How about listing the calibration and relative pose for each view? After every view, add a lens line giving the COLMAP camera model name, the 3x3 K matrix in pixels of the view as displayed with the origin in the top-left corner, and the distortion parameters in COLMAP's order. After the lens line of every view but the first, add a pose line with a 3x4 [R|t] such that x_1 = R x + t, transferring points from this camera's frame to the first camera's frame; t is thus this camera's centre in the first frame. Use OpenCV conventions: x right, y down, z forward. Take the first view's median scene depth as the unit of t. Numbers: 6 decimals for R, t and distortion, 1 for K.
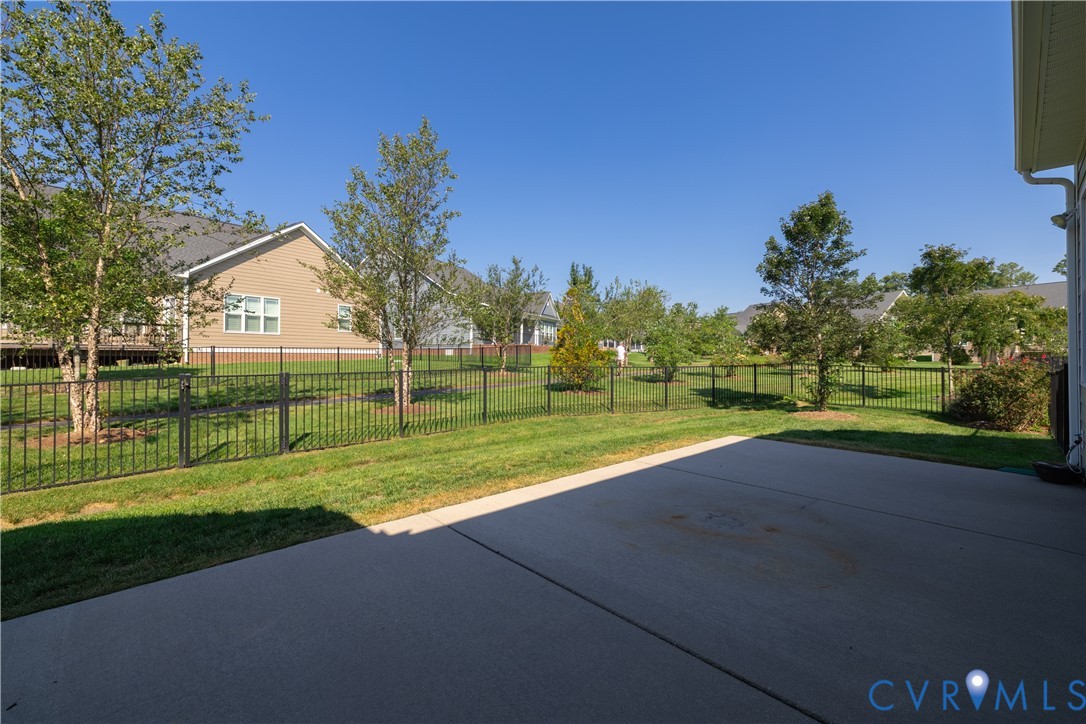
lens RADIAL K [[454.5, 0, 547.8], [0, 454.5, 357.8], [0, 0, 1]] dist [0.002156, -0.000405]
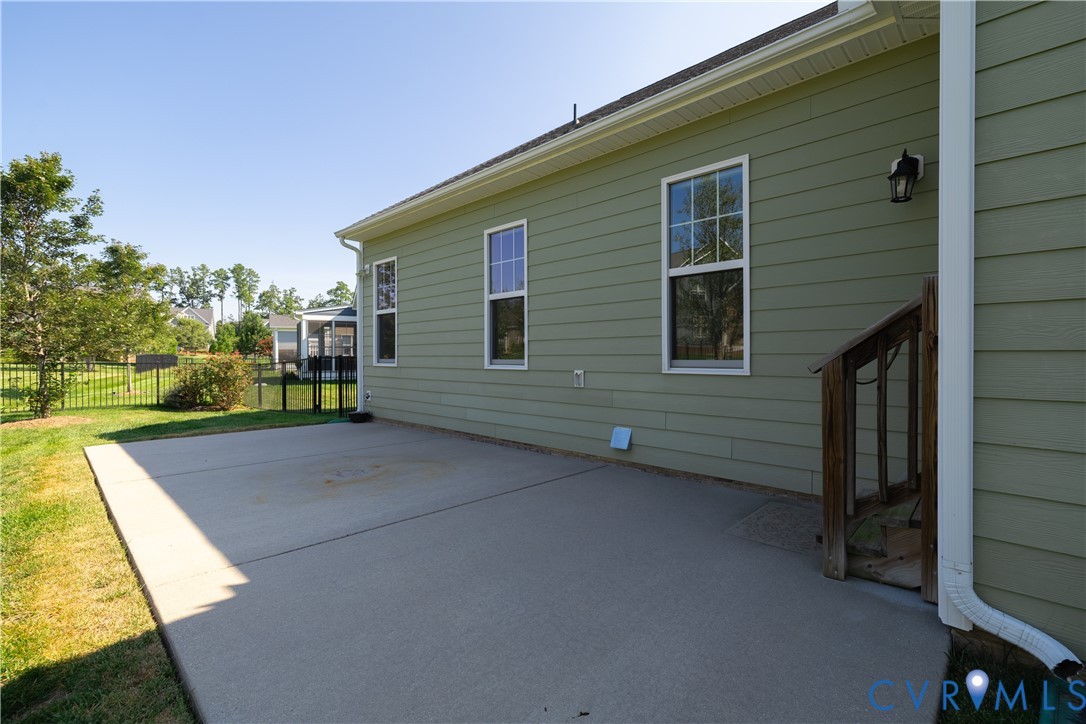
lens RADIAL K [[454.5, 0, 545.5], [0, 454.5, 358.7], [0, 0, 1]] dist [0.002156, -0.000405]
pose [[-0.042234, -0.003285, 0.999102, -0.253305], [-0.001782, 0.999993, 0.003212, 0.008369], [-0.999106, -0.001645, -0.042239, 0.138114]]
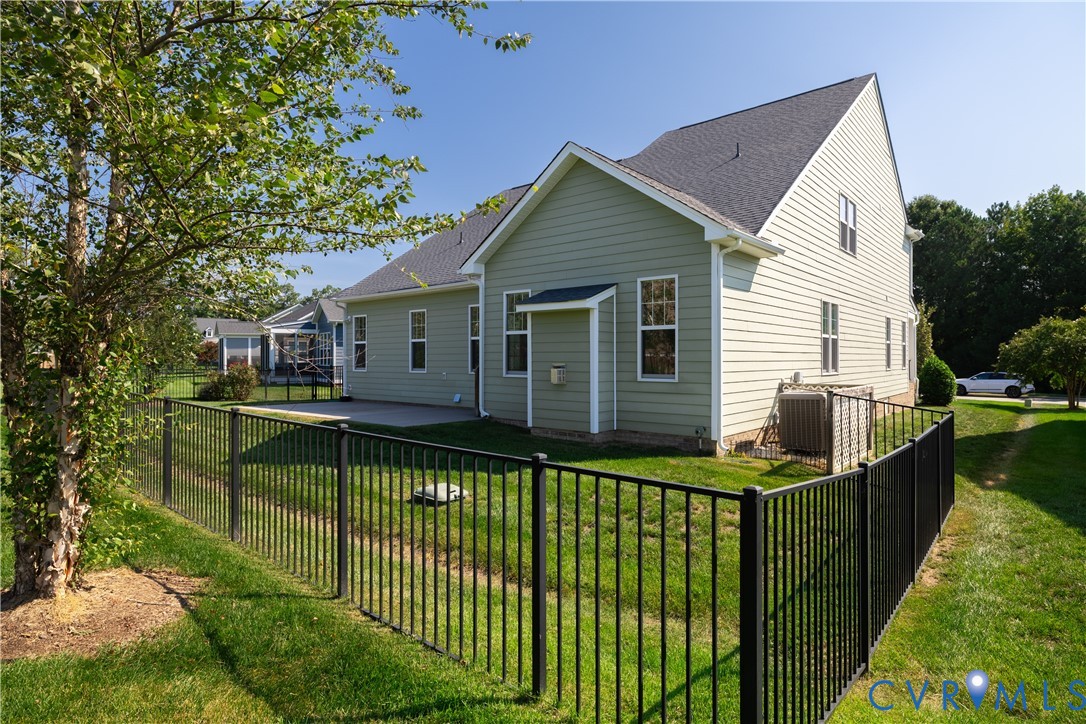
lens RADIAL K [[589.3, 0, 543.0], [0, 589.3, 359.7], [0, 0, 1]] dist [0.008574, -0.001111]
pose [[-0.072570, 0.005704, 0.997347, -1.225739], [-0.007023, 0.999956, -0.006230, -0.003538], [-0.997339, -0.007457, -0.072527, -0.039498]]
